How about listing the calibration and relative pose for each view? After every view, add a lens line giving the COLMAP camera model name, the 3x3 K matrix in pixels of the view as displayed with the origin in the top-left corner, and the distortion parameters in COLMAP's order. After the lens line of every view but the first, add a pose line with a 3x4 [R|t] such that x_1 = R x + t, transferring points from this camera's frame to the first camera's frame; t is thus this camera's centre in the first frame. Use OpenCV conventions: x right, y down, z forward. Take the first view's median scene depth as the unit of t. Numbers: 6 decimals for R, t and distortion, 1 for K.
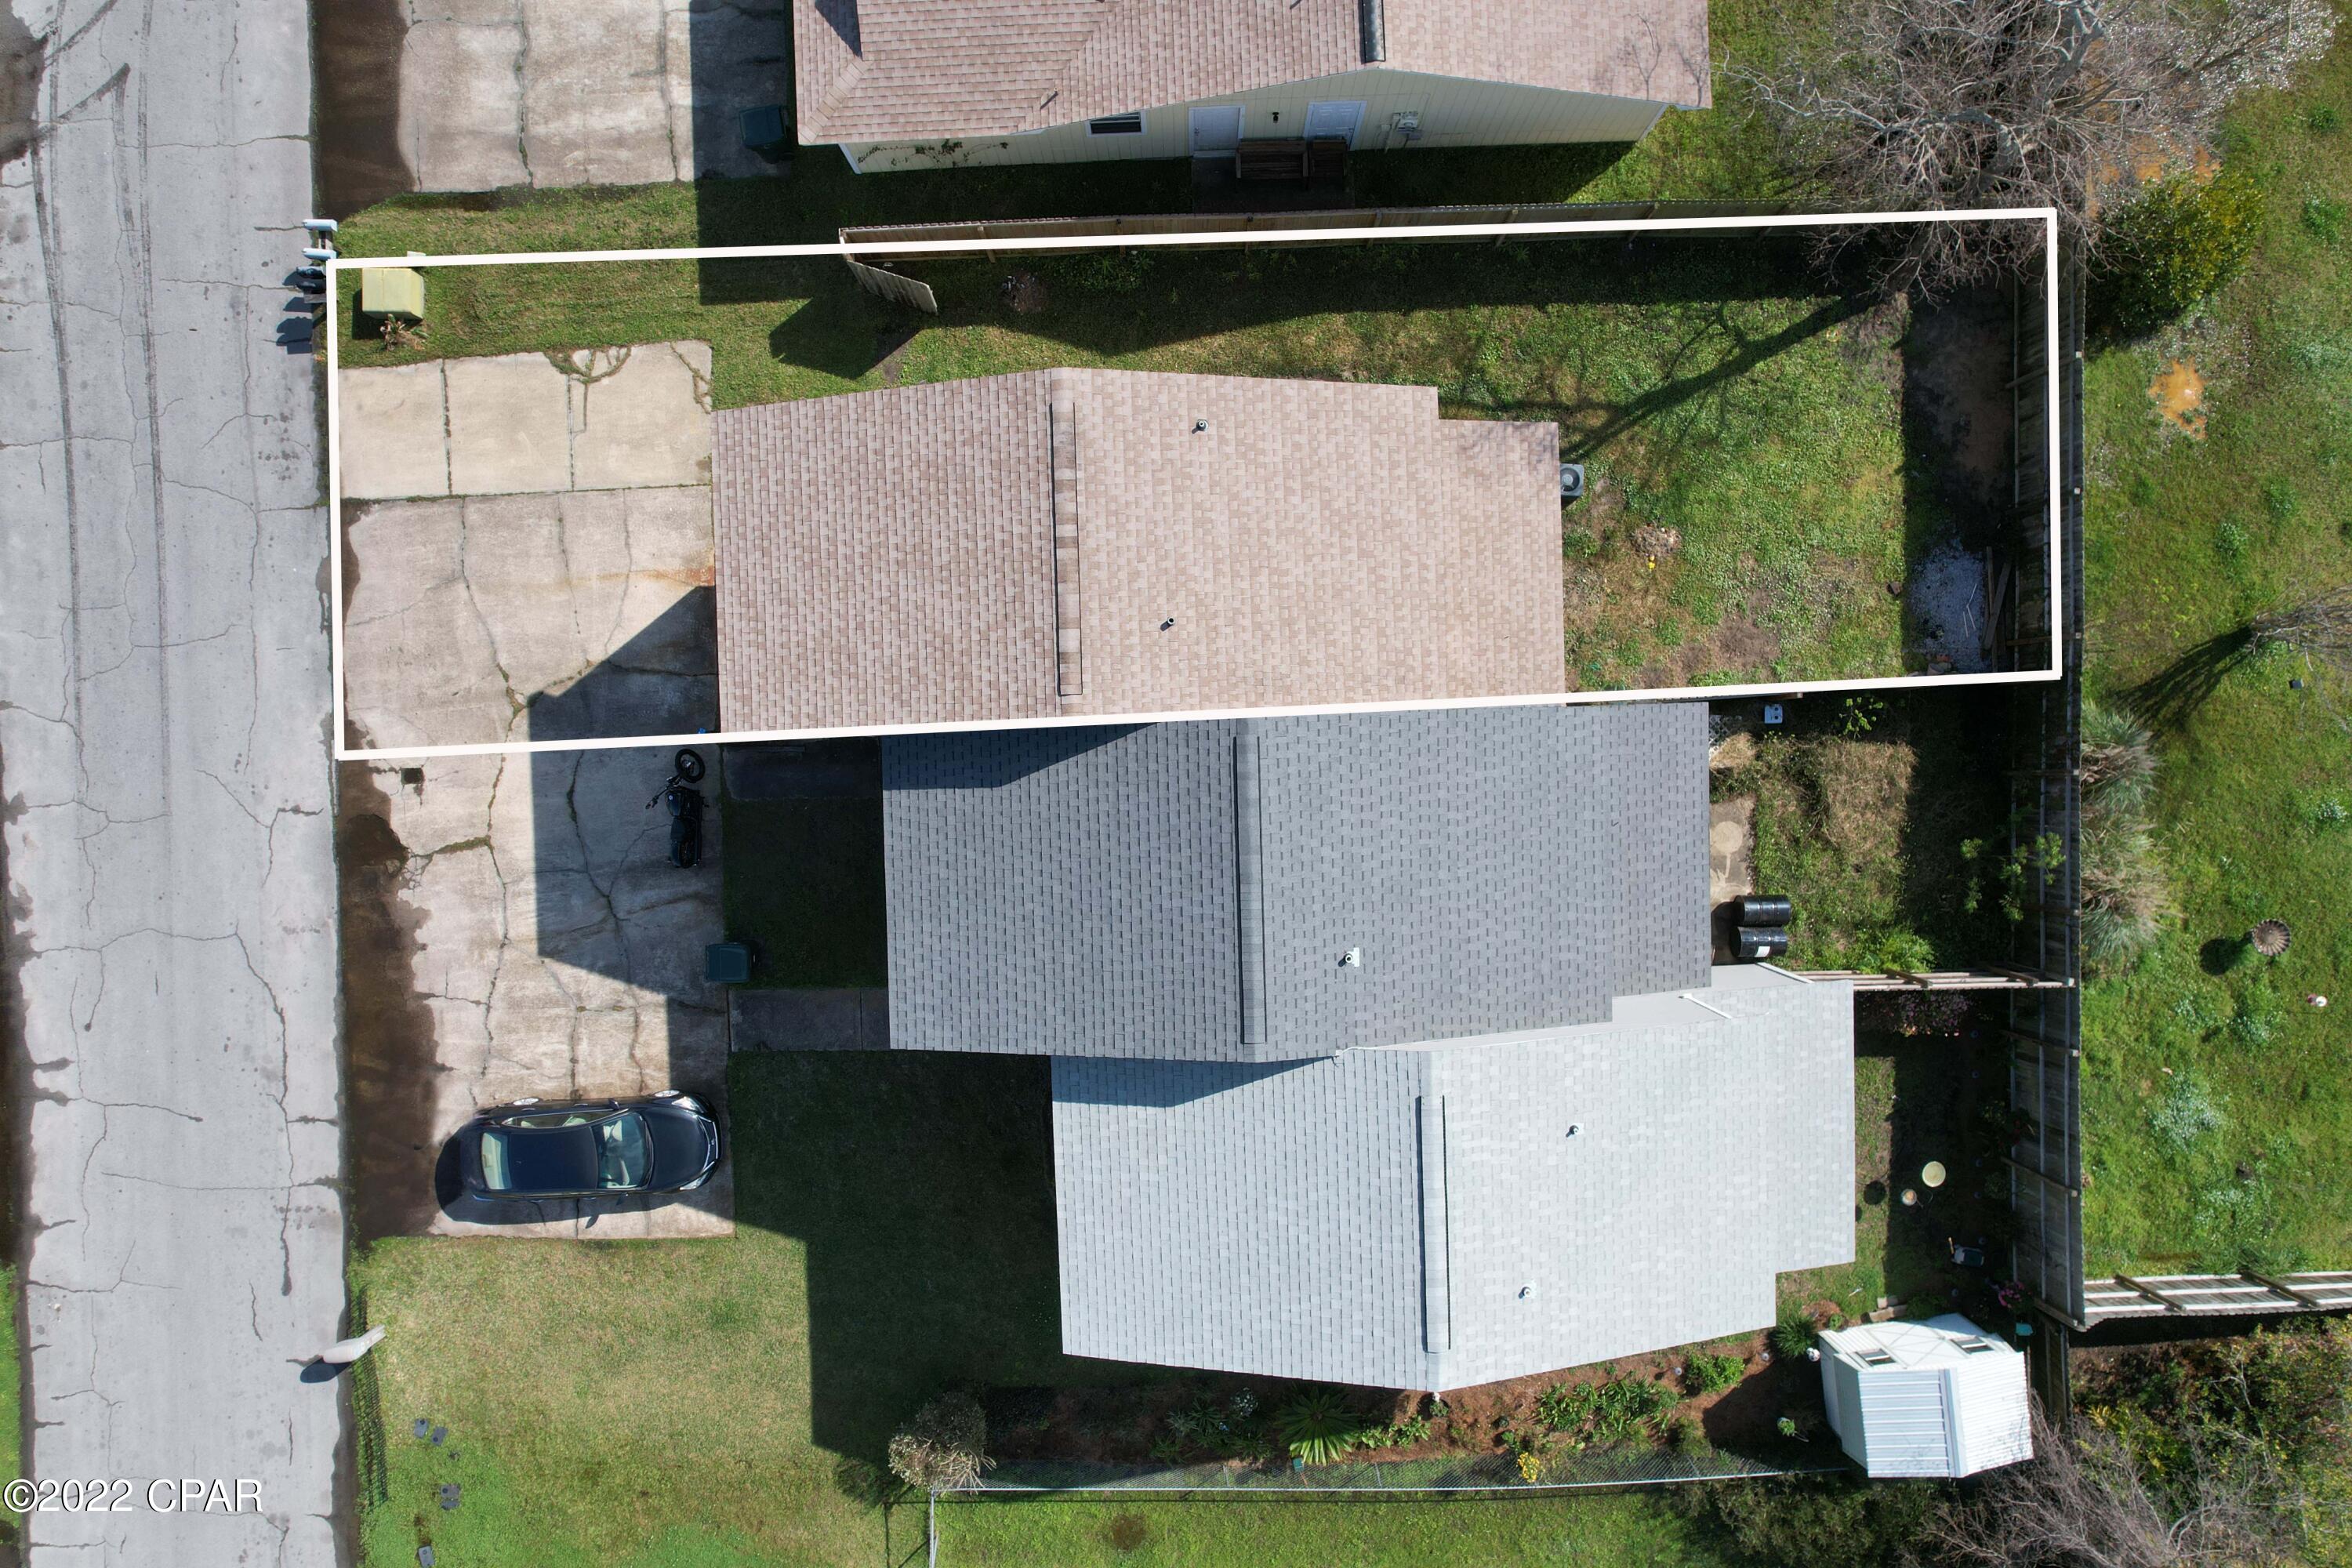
lens RADIAL K [[1507.3, 0, 1176.0], [0, 1507.3, 784.0], [0, 0, 1]] dist [-0.108895, 0.095916]
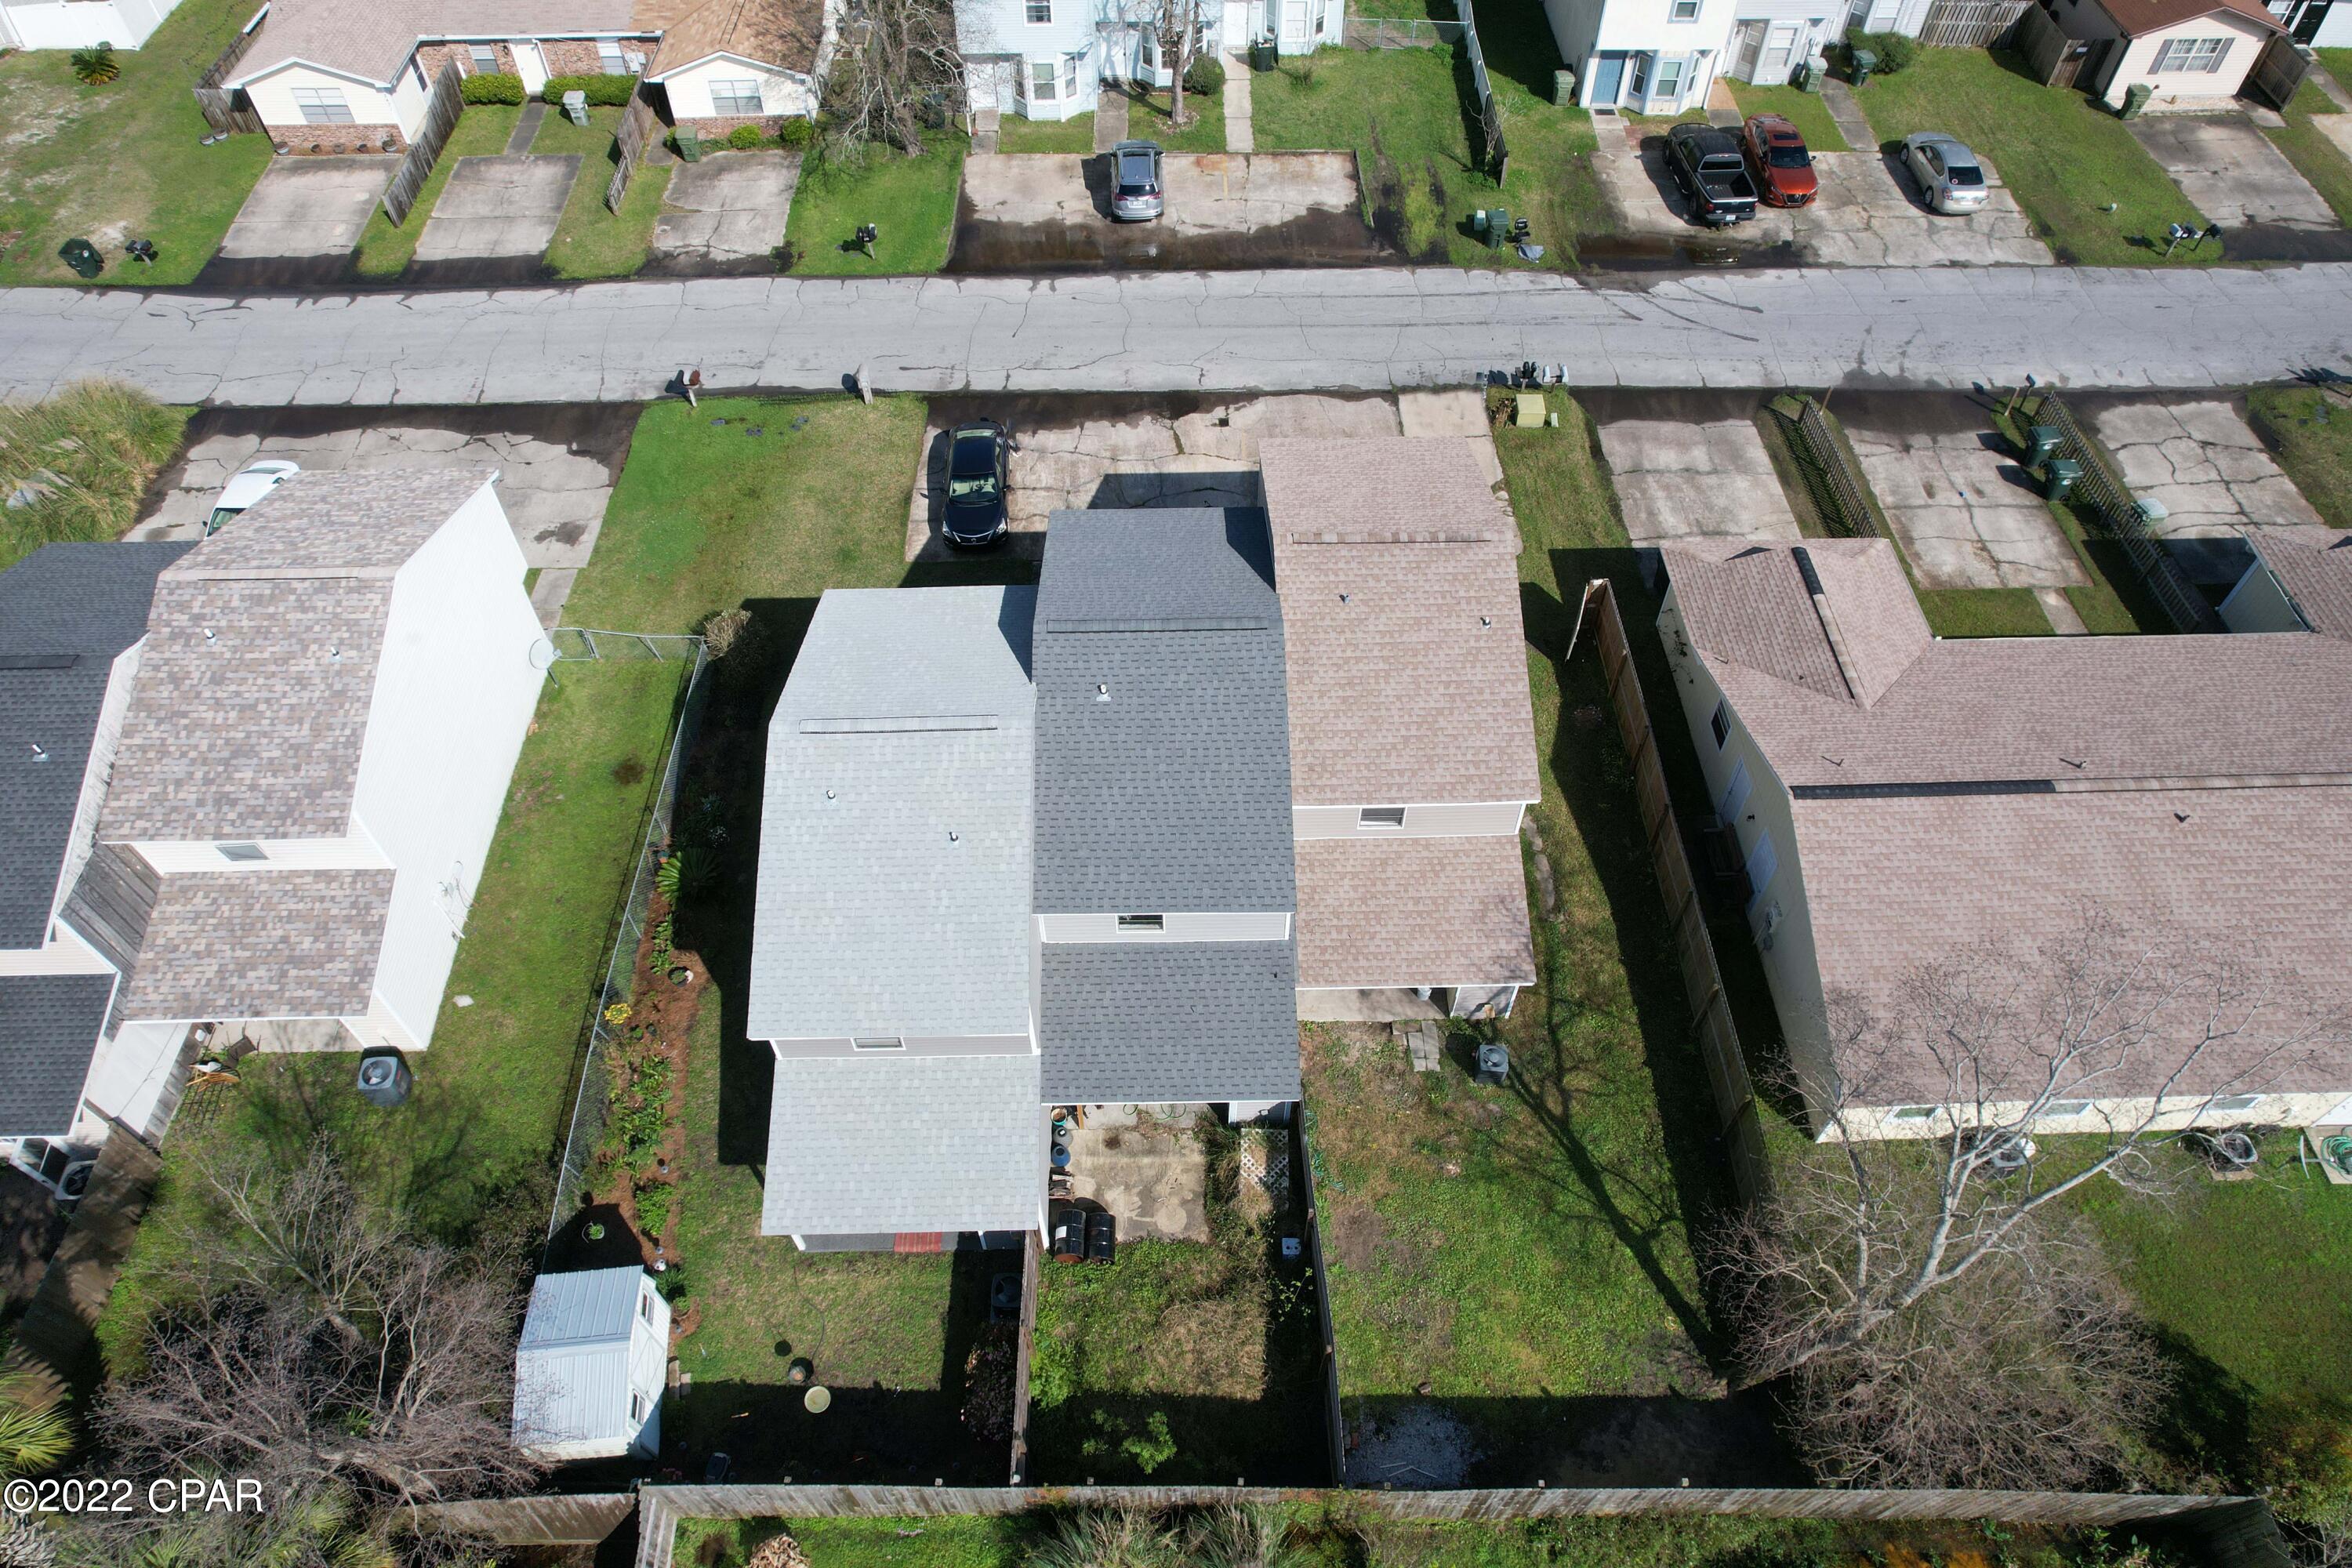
lens RADIAL K [[1507.3, 0, 1176.0], [0, 1507.3, 784.0], [0, 0, 1]] dist [-0.108895, 0.095916]
pose [[-0.015238, 0.786665, -0.617192, 0.774773], [-0.999804, -0.019787, -0.000536, 0.038882], [-0.012634, 0.617063, 0.786812, -0.010674]]
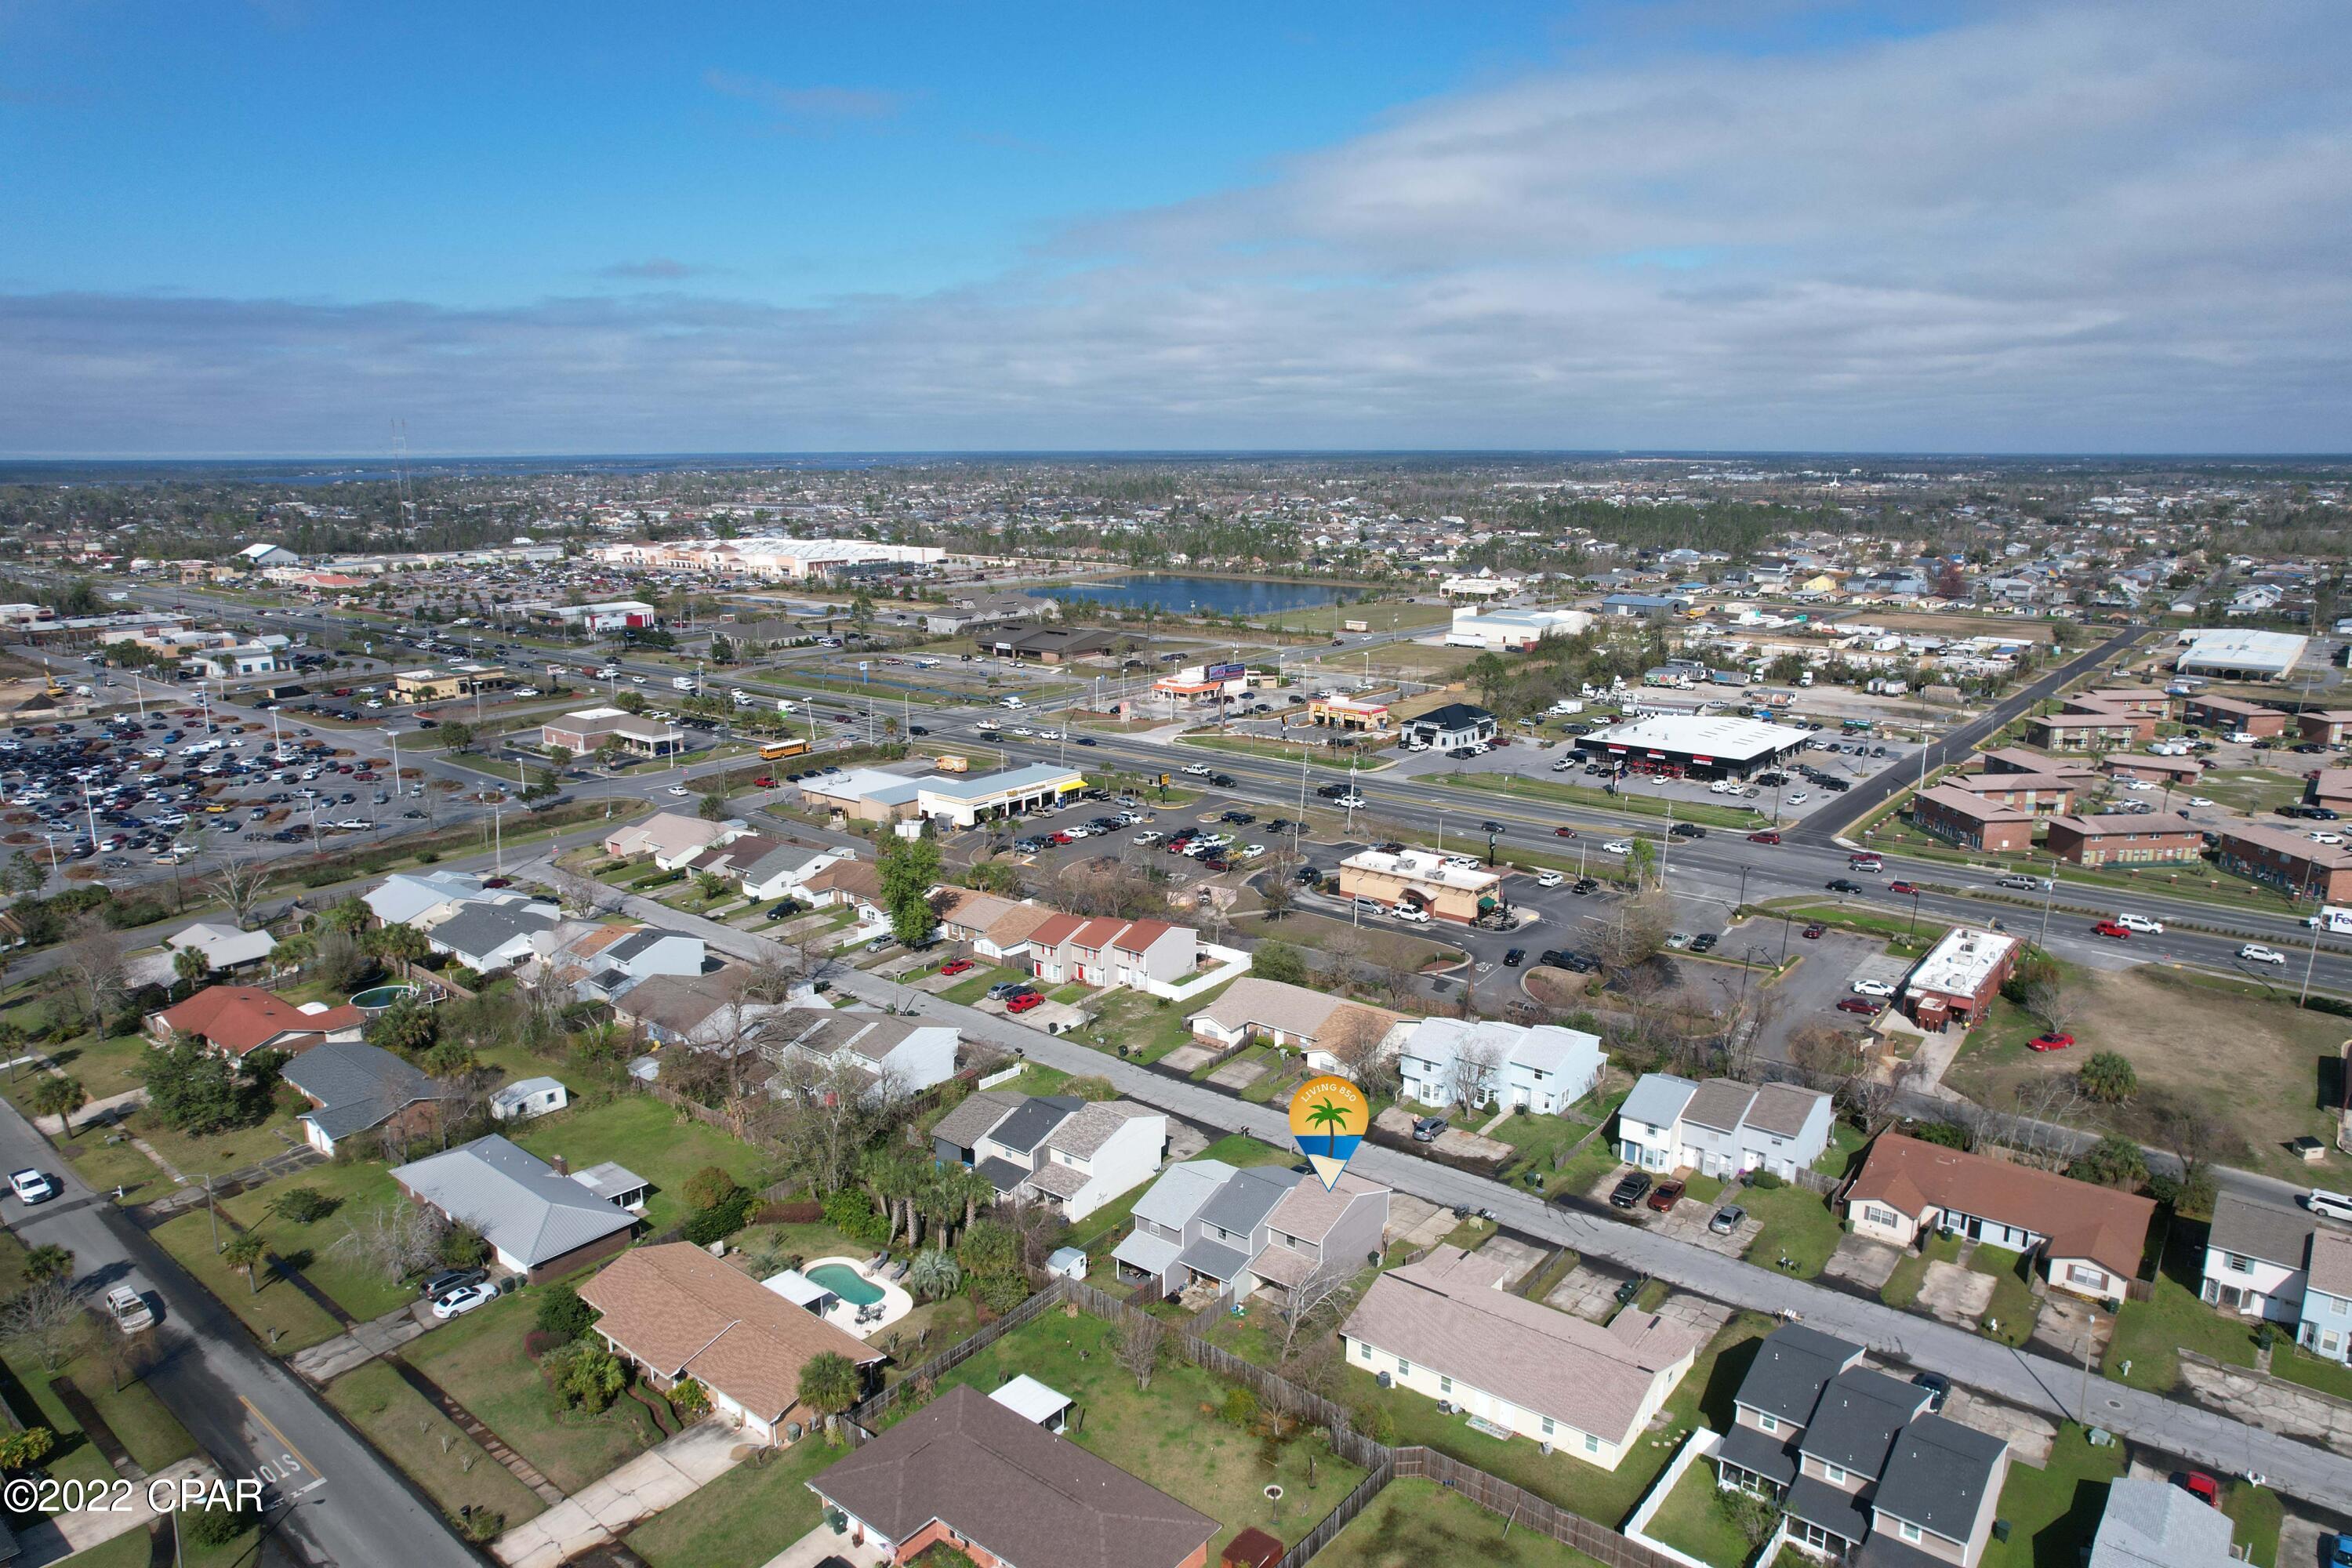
lens RADIAL K [[1507.3, 0, 1176.0], [0, 1507.3, 784.0], [0, 0, 1]] dist [-0.108895, 0.095916]
pose [[-0.651253, 0.176525, -0.738043, 3.131553], [-0.758834, -0.159553, 0.631438, -2.246215], [-0.006293, 0.971278, 0.237863, -1.351784]]
